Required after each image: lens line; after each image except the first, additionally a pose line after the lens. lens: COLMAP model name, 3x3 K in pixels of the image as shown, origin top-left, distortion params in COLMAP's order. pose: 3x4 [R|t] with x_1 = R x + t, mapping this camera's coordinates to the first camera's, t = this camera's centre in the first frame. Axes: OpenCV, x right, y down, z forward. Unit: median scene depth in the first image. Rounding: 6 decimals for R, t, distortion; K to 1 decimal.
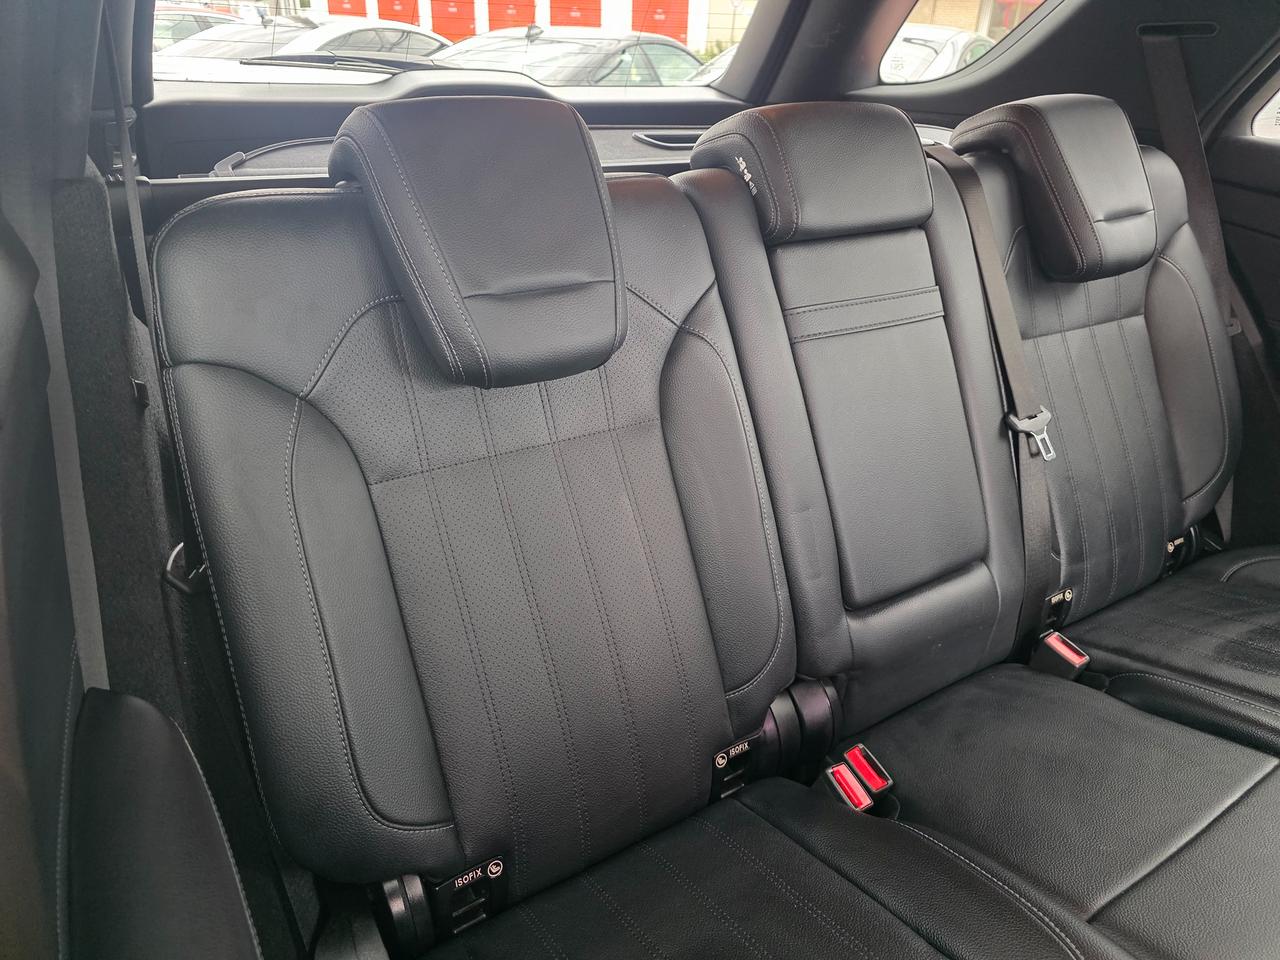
lens RADIAL K [[874.8, 0, 638.6], [0, 874.8, 481.4], [0, 0, 1]] dist [0.037229, -0.041141]
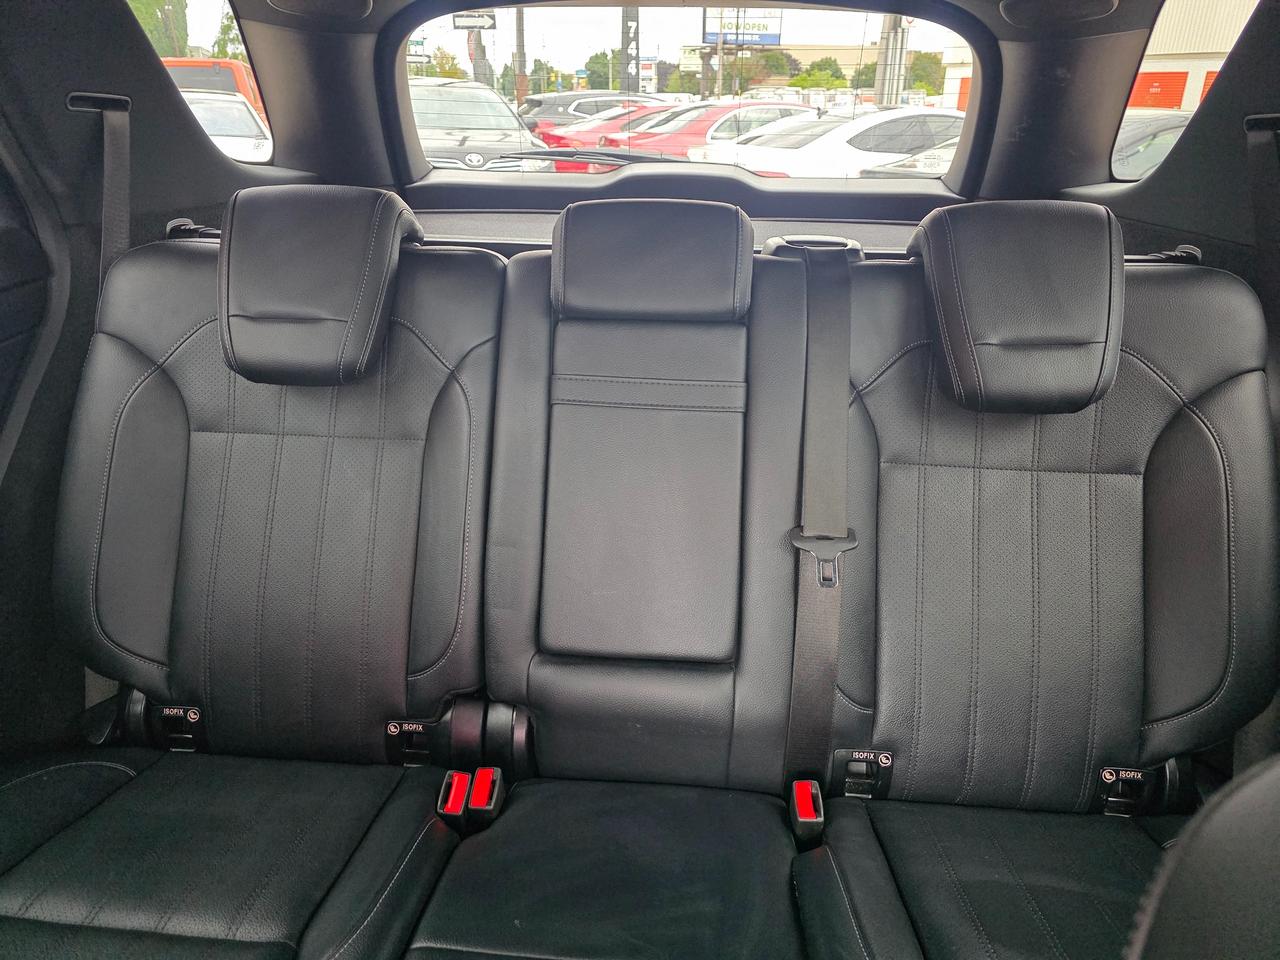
lens RADIAL K [[874.8, 0, 636.4], [0, 874.8, 485.7], [0, 0, 1]] dist [0.037229, -0.041141]
pose [[0.793322, 0.223806, -0.566172, 0.929435], [-0.264231, 0.964397, 0.010981, -0.097989], [0.548472, 0.140889, 0.824214, 0.145660]]
